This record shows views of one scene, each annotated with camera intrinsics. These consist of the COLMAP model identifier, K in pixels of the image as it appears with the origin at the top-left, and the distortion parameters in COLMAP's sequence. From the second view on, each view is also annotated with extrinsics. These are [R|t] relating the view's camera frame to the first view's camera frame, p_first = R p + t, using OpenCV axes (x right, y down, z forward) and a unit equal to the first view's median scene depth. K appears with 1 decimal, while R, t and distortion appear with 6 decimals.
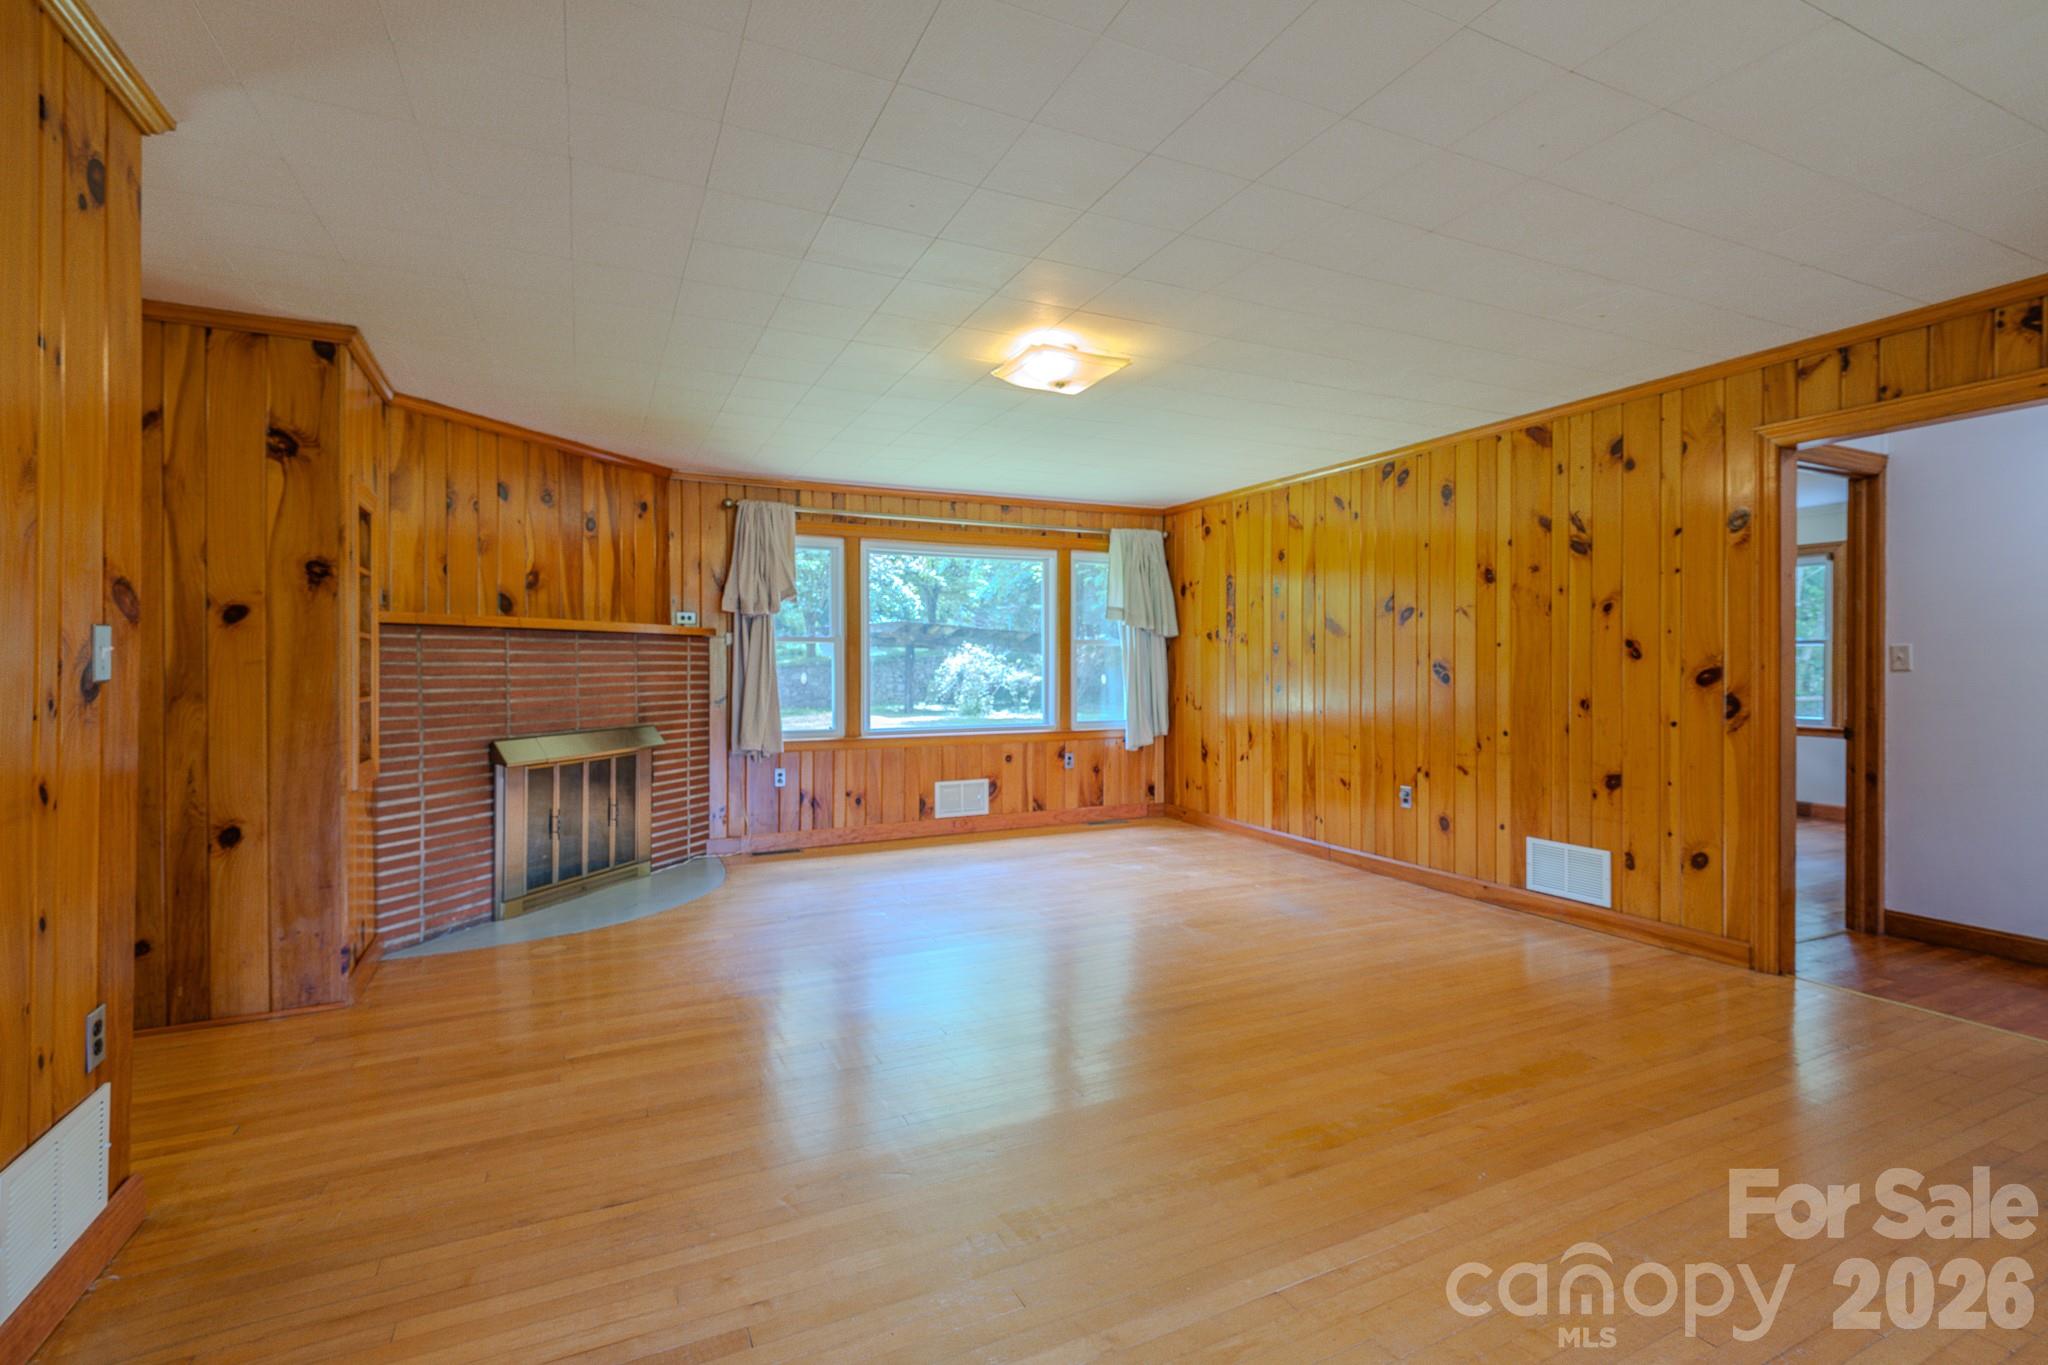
lens RADIAL K [[926.7, 0, 1019.6], [0, 926.7, 665.6], [0, 0, 1]] dist [0.000677, 0.000001]
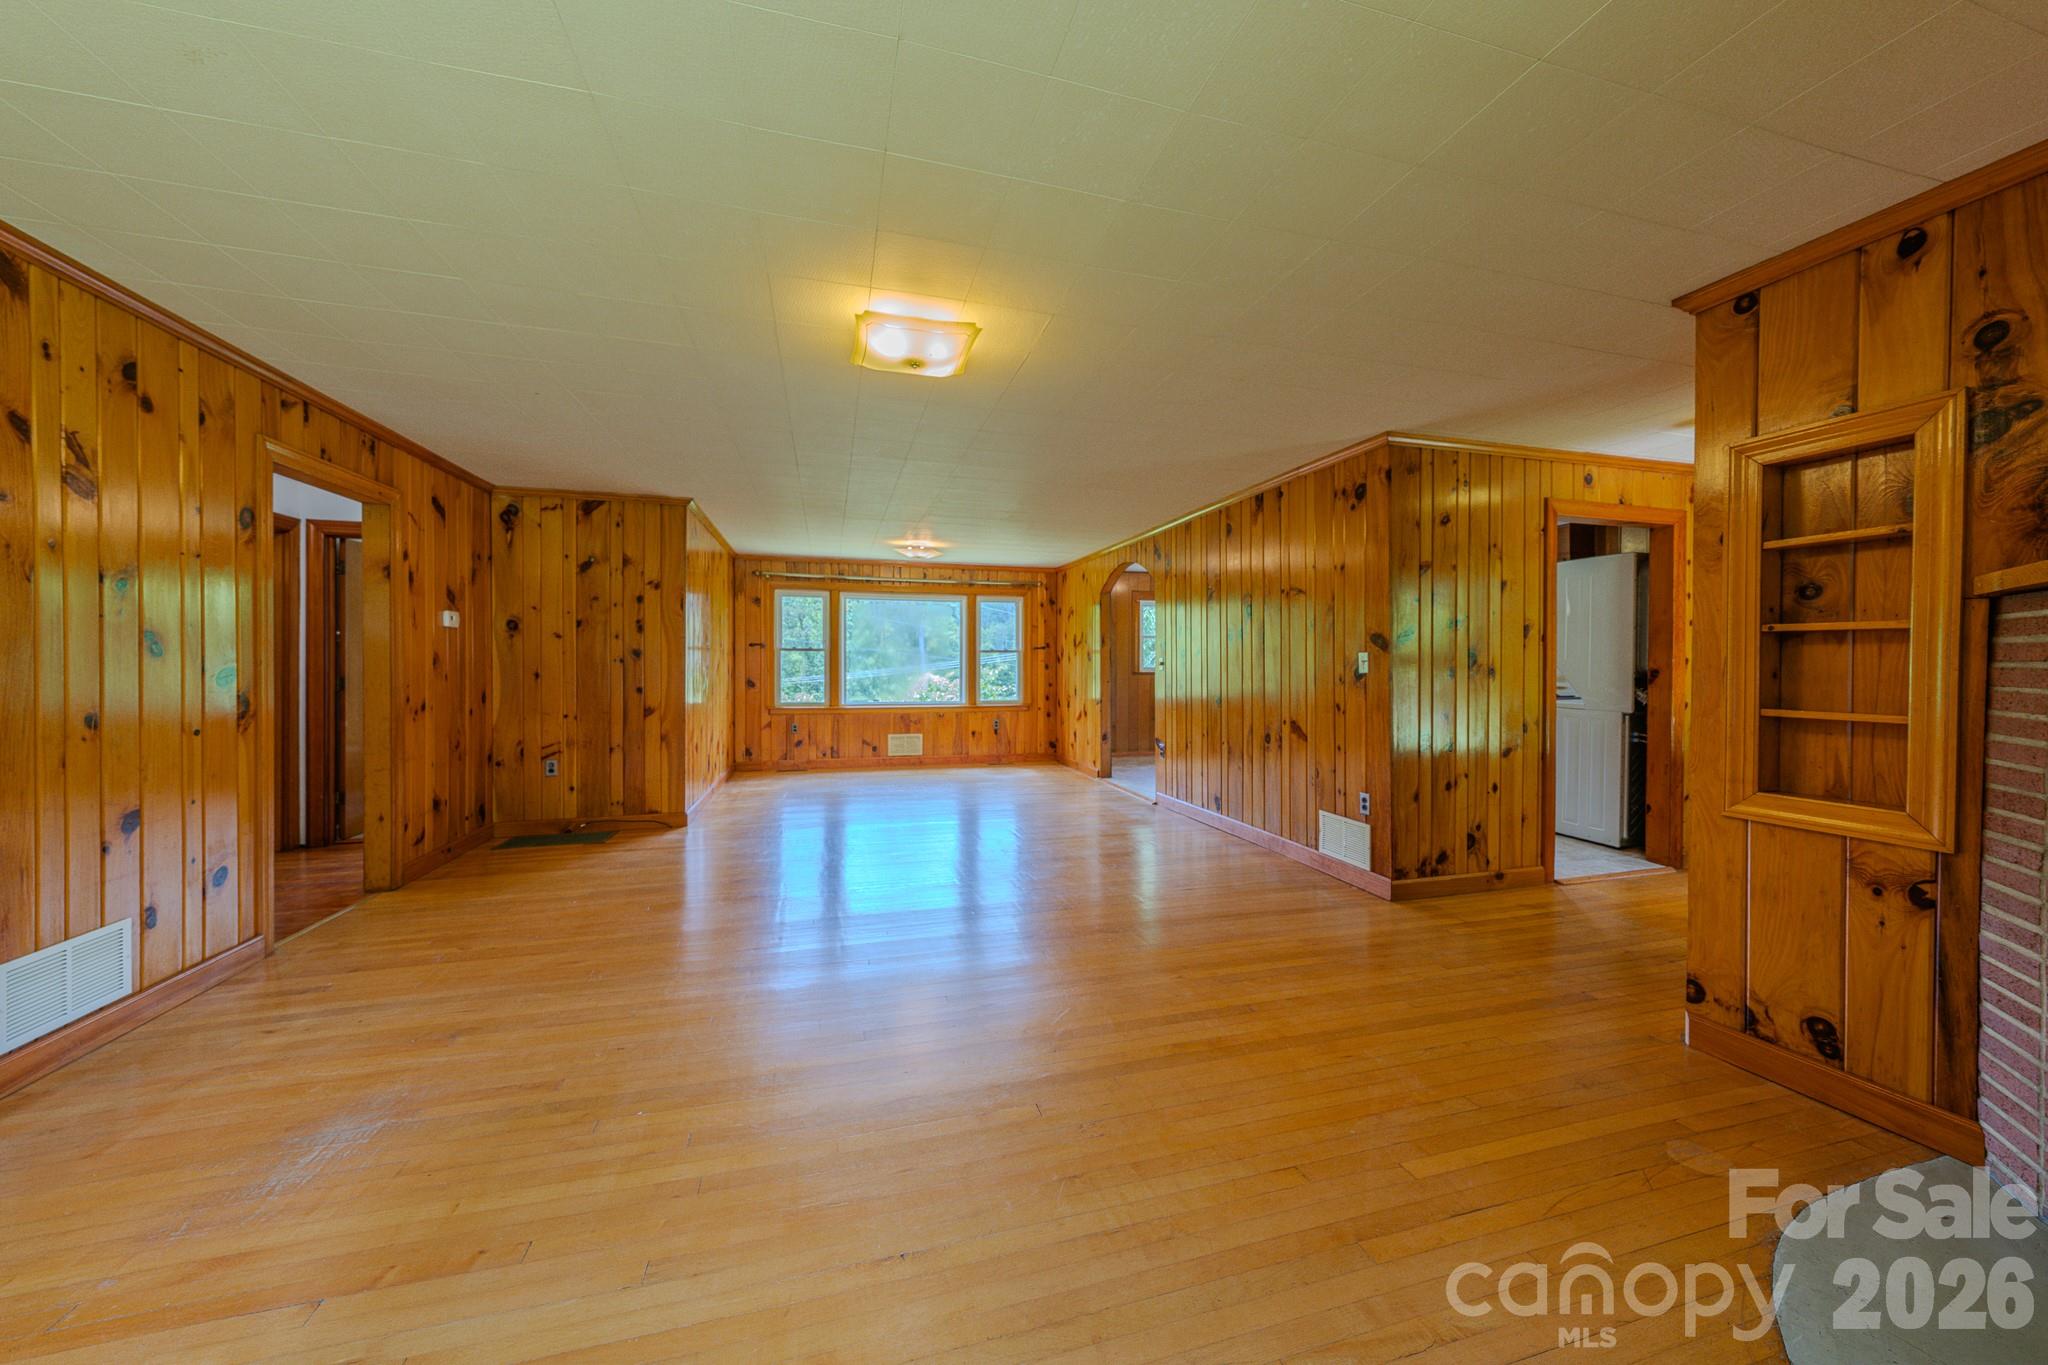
lens RADIAL K [[697.0, 0, 1025.6], [0, 697.0, 672.8], [0, 0, 1]] dist [-0.000287, 0.000082]
pose [[-0.987138, -0.004143, 0.159819, -0.111601], [-0.002566, 0.999946, 0.010069, -0.000751], [-0.159852, 0.009529, -0.987095, 1.047285]]
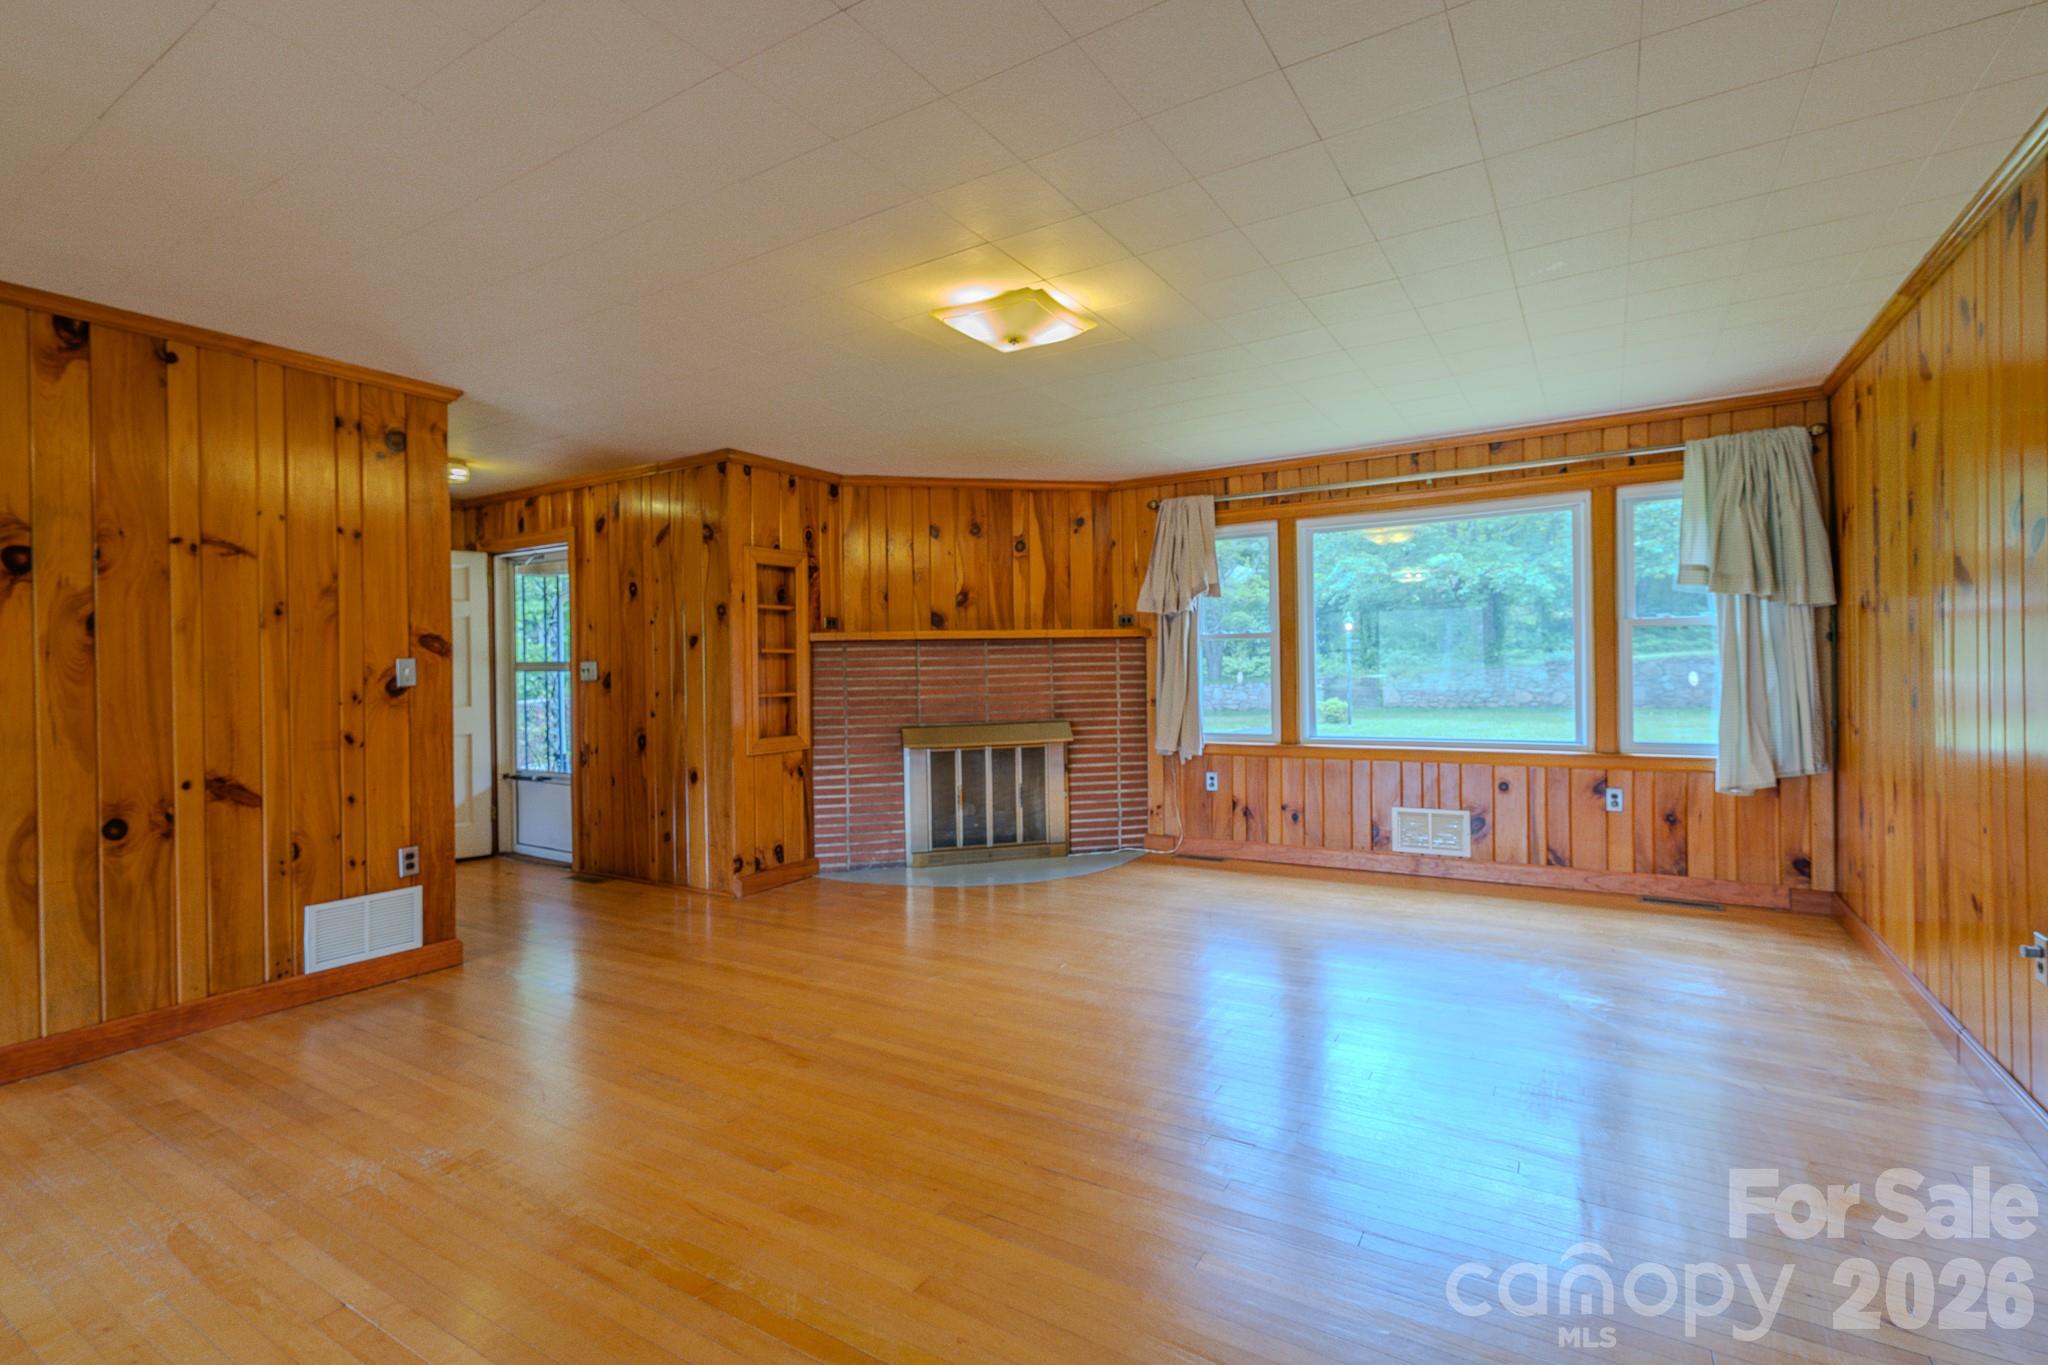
lens RADIAL K [[930.9, 0, 1028.7], [0, 930.9, 664.7], [0, 0, 1]] dist [0.000420, -0.000038]
pose [[0.544819, -0.009240, -0.838503, 0.480274], [0.016112, 0.999870, -0.000550, -0.002361], [0.838399, -0.013211, 0.544897, 0.340156]]
